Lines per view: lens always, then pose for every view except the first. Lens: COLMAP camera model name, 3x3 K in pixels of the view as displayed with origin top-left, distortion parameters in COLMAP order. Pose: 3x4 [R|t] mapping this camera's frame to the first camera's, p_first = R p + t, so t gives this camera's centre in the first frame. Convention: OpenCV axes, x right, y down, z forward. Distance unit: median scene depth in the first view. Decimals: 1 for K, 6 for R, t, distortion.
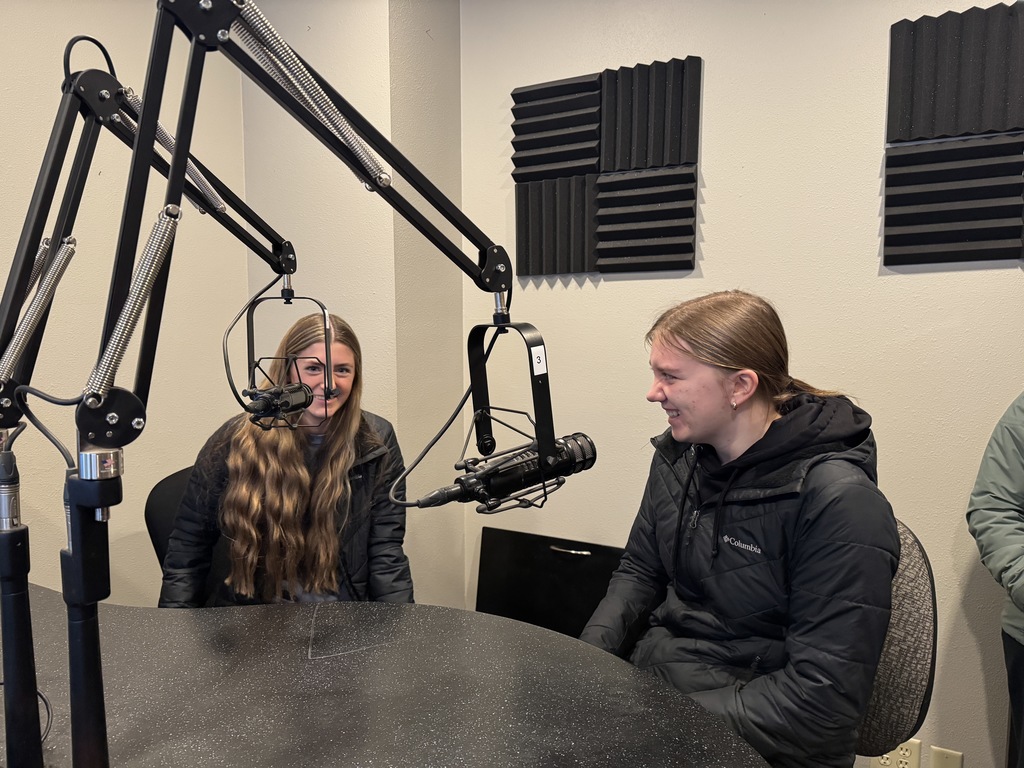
lens RADIAL K [[726.2, 0, 512.0], [0, 726.2, 384.0], [0, 0, 1]] dist [0.041765, -0.060457]
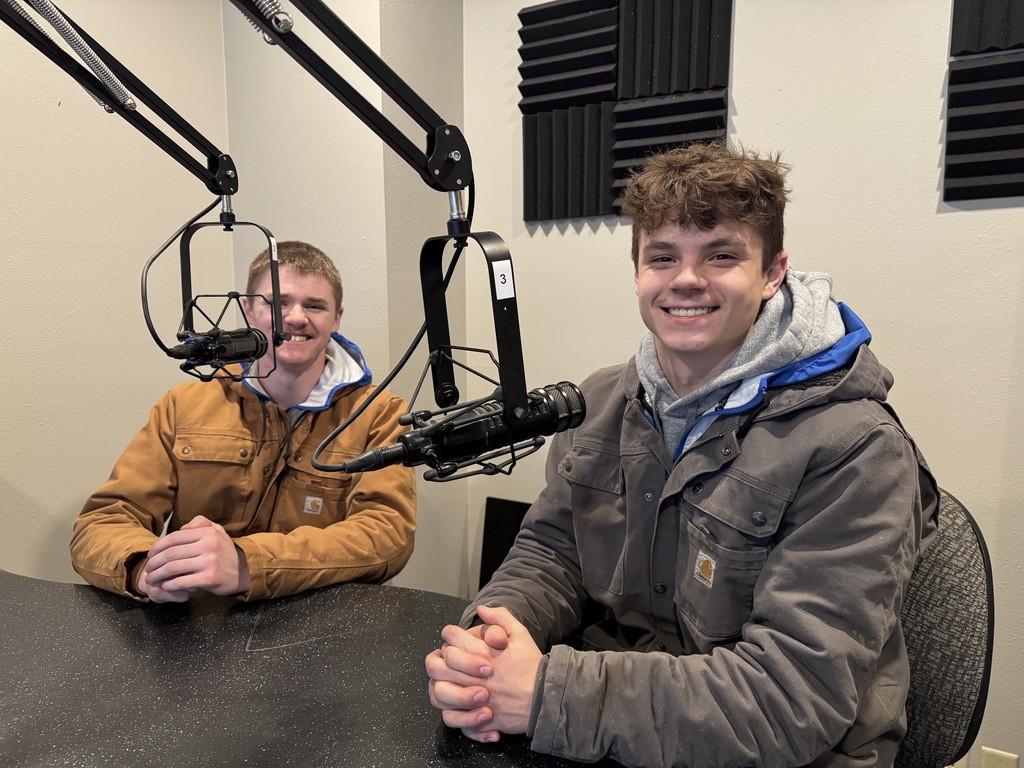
lens RADIAL K [[737.1, 0, 510.4], [0, 737.1, 386.3], [0, 0, 1]] dist [0.000971, -0.009483]
pose [[0.999274, 0.005294, -0.037740, 0.049072], [-0.003601, 0.998991, 0.044775, 0.029375], [0.037939, -0.044607, 0.998284, 0.158613]]
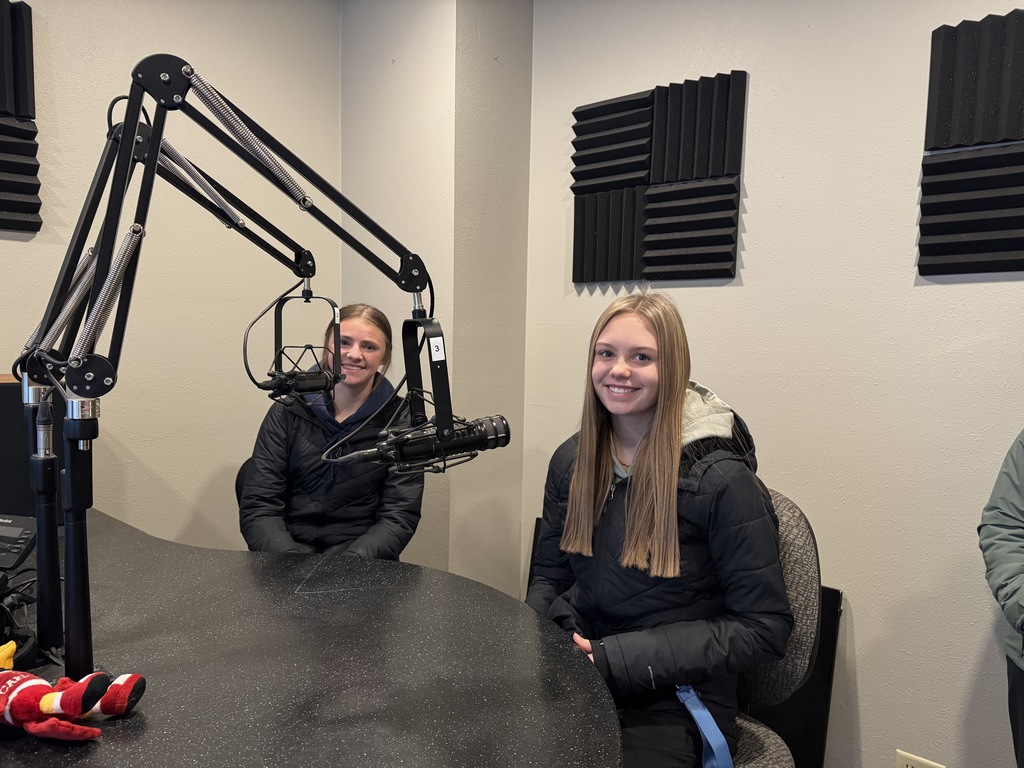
lens RADIAL K [[726.2, 0, 512.0], [0, 726.2, 384.0], [0, 0, 1]] dist [0.041765, -0.060457]
pose [[0.978424, 0.037491, -0.203179, 0.271868], [-0.039783, 0.999182, -0.007210, 0.020149], [0.202743, 0.015138, 0.979115, -0.107413]]
